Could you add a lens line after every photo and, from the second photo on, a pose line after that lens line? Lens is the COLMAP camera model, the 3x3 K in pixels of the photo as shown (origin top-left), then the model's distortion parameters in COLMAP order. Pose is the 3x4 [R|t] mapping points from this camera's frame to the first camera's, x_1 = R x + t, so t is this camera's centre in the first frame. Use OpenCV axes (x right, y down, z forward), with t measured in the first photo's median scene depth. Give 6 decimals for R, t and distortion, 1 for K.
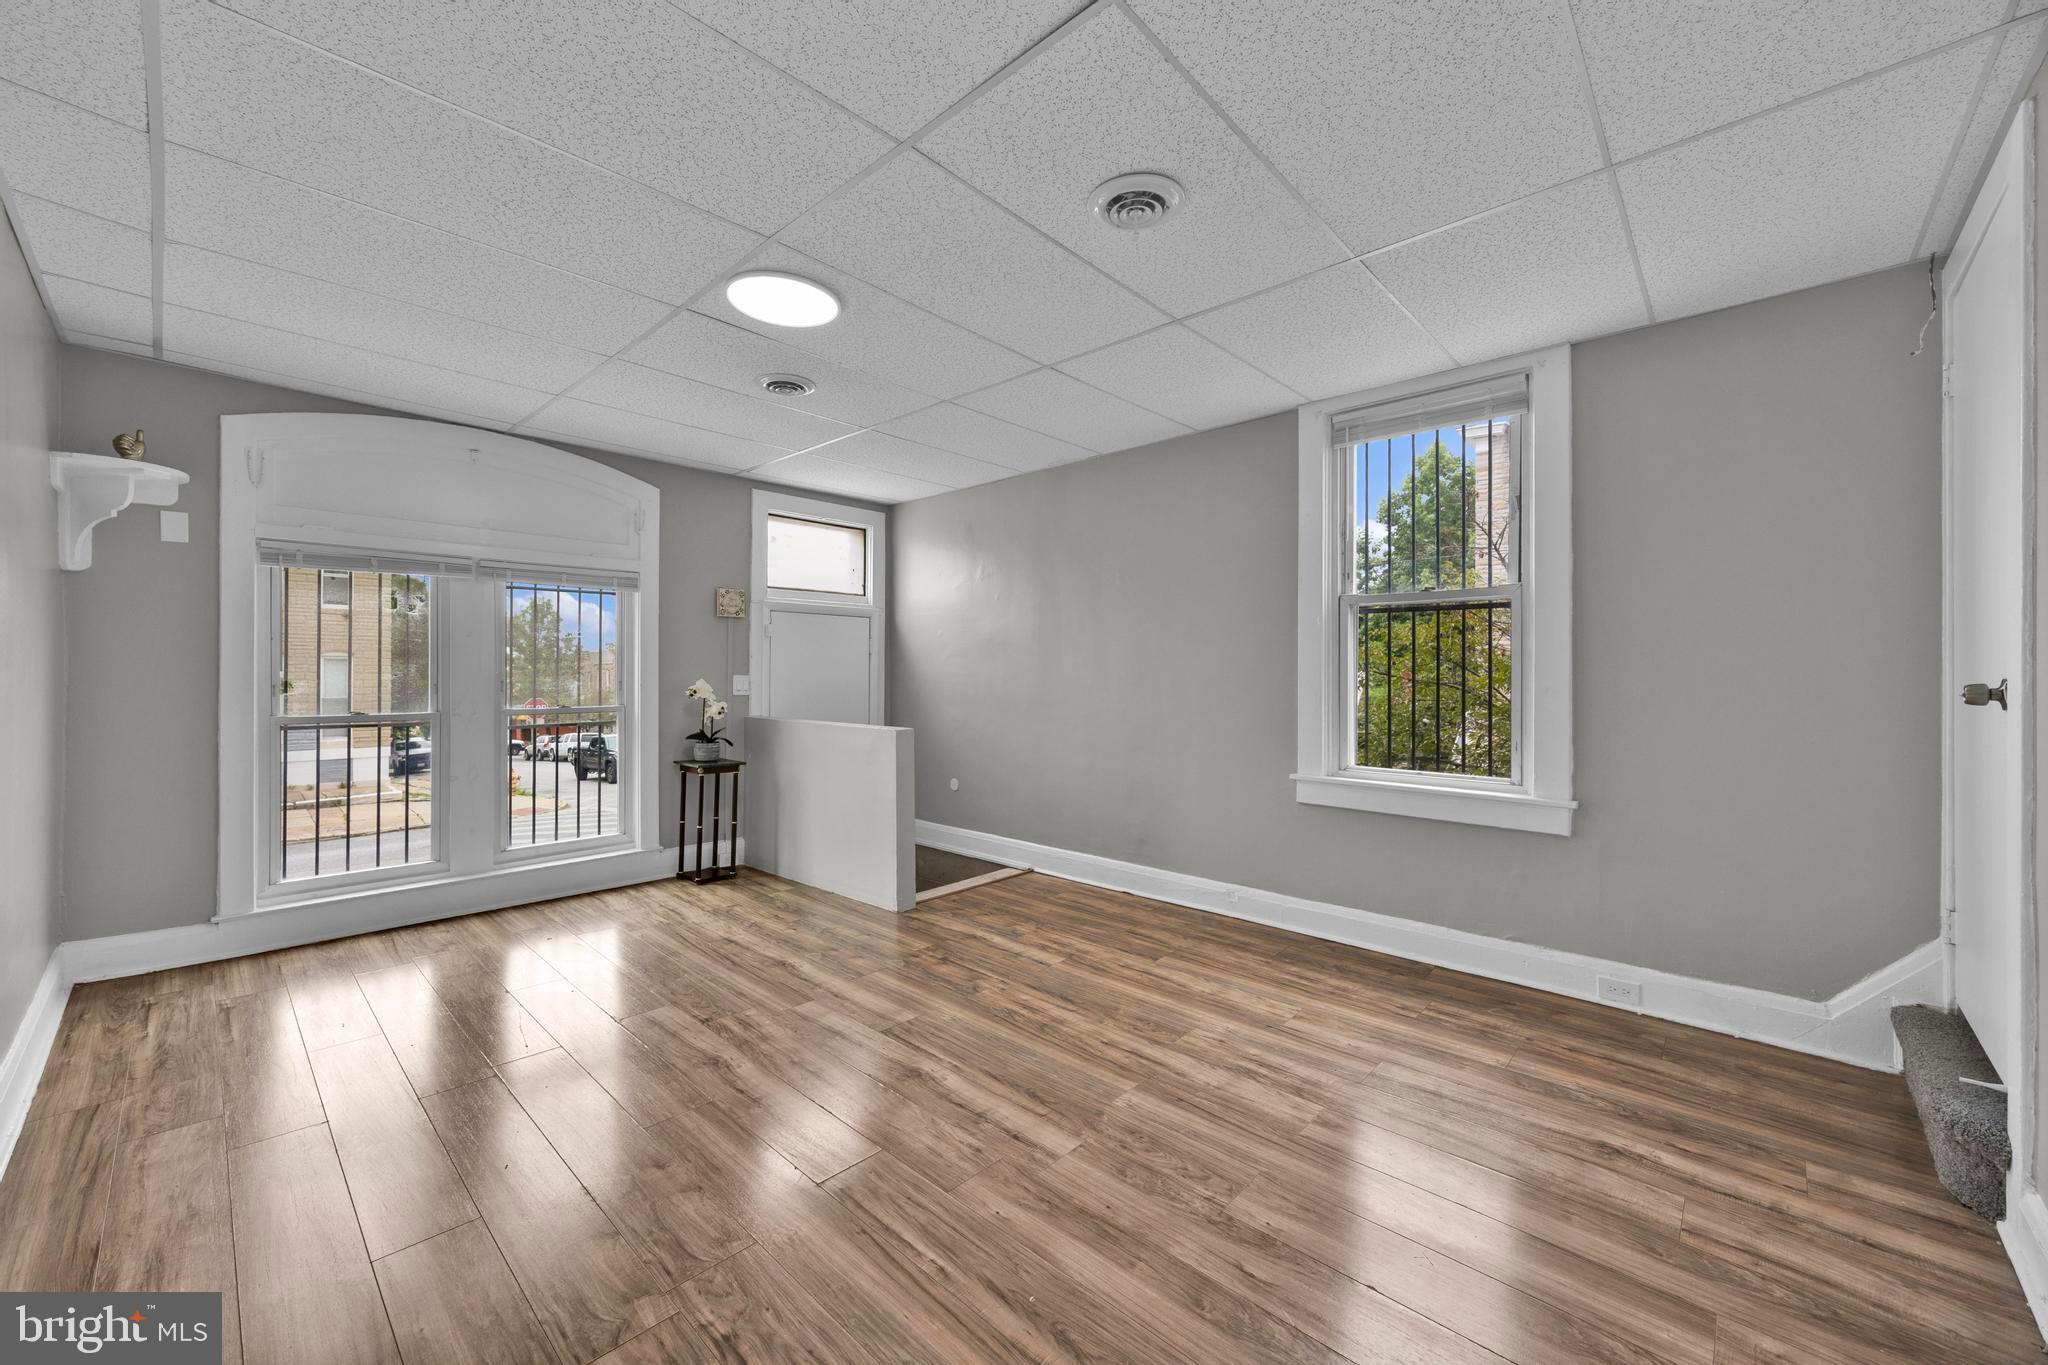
lens RADIAL K [[775.5, 0, 1006.2], [0, 775.5, 680.3], [0, 0, 1]] dist [-0.002421, -0.000085]
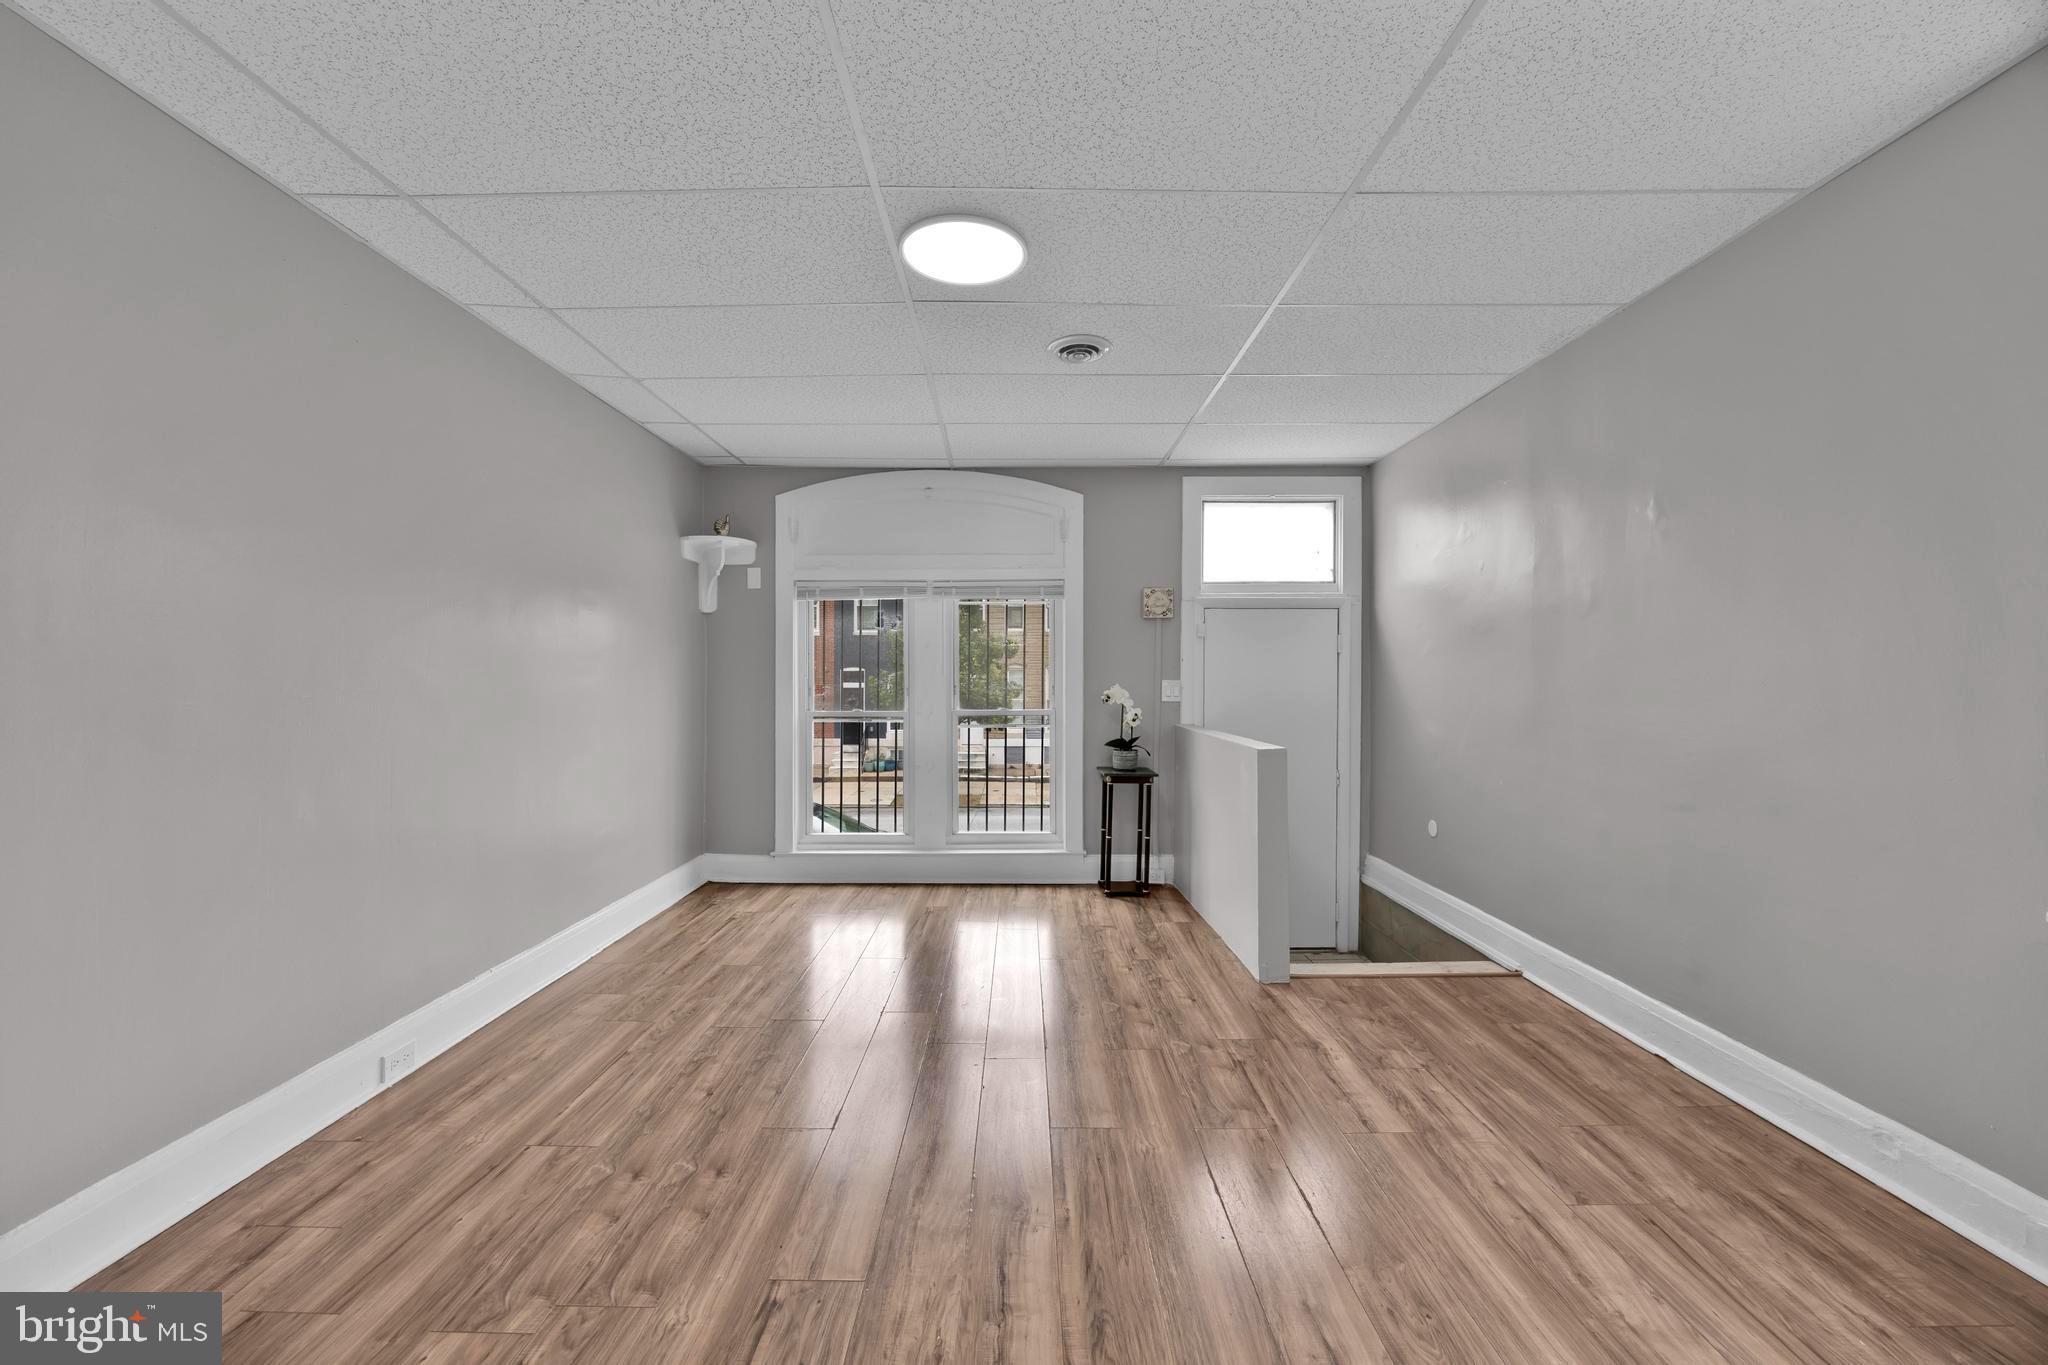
lens RADIAL K [[774.3, 0, 1026.2], [0, 774.3, 686.5], [0, 0, 1]] dist [-0.004015, 0.000071]
pose [[0.692473, 0.002055, -0.721441, 0.308348], [-0.003457, 0.999994, -0.000470, 0.003364], [0.721435, 0.002819, 0.692476, 0.346252]]
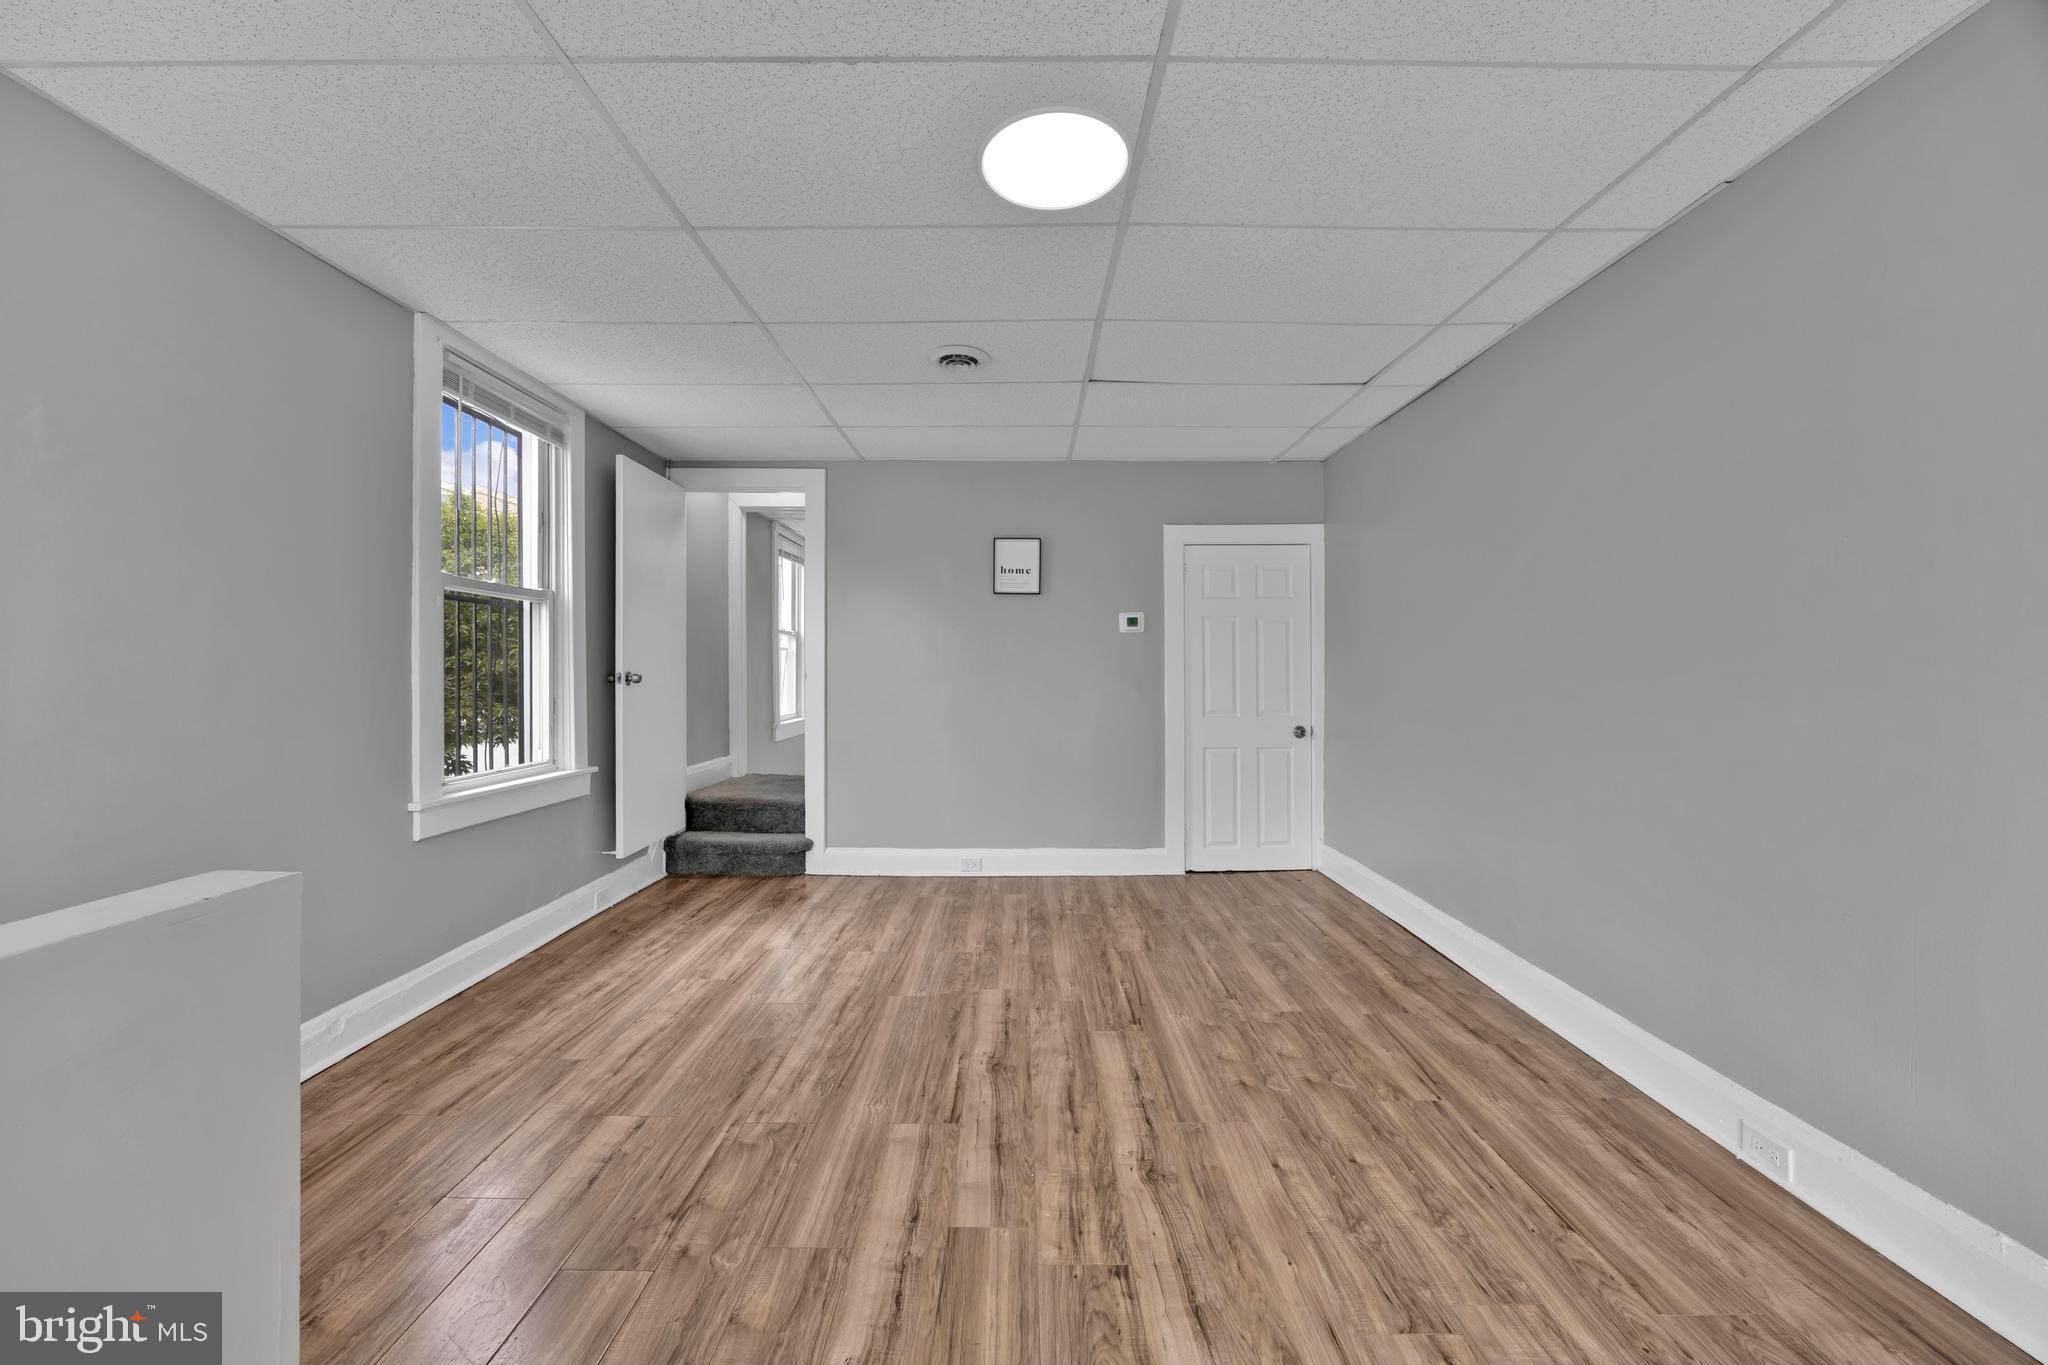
lens RADIAL K [[788.3, 0, 1029.1], [0, 788.3, 665.9], [0, 0, 1]] dist [0.008606, -0.008397]
pose [[-0.697428, 0.000884, 0.716655, -0.628480], [0.004826, 0.999982, 0.003463, -0.011069], [-0.716639, 0.005873, -0.697420, 1.200878]]
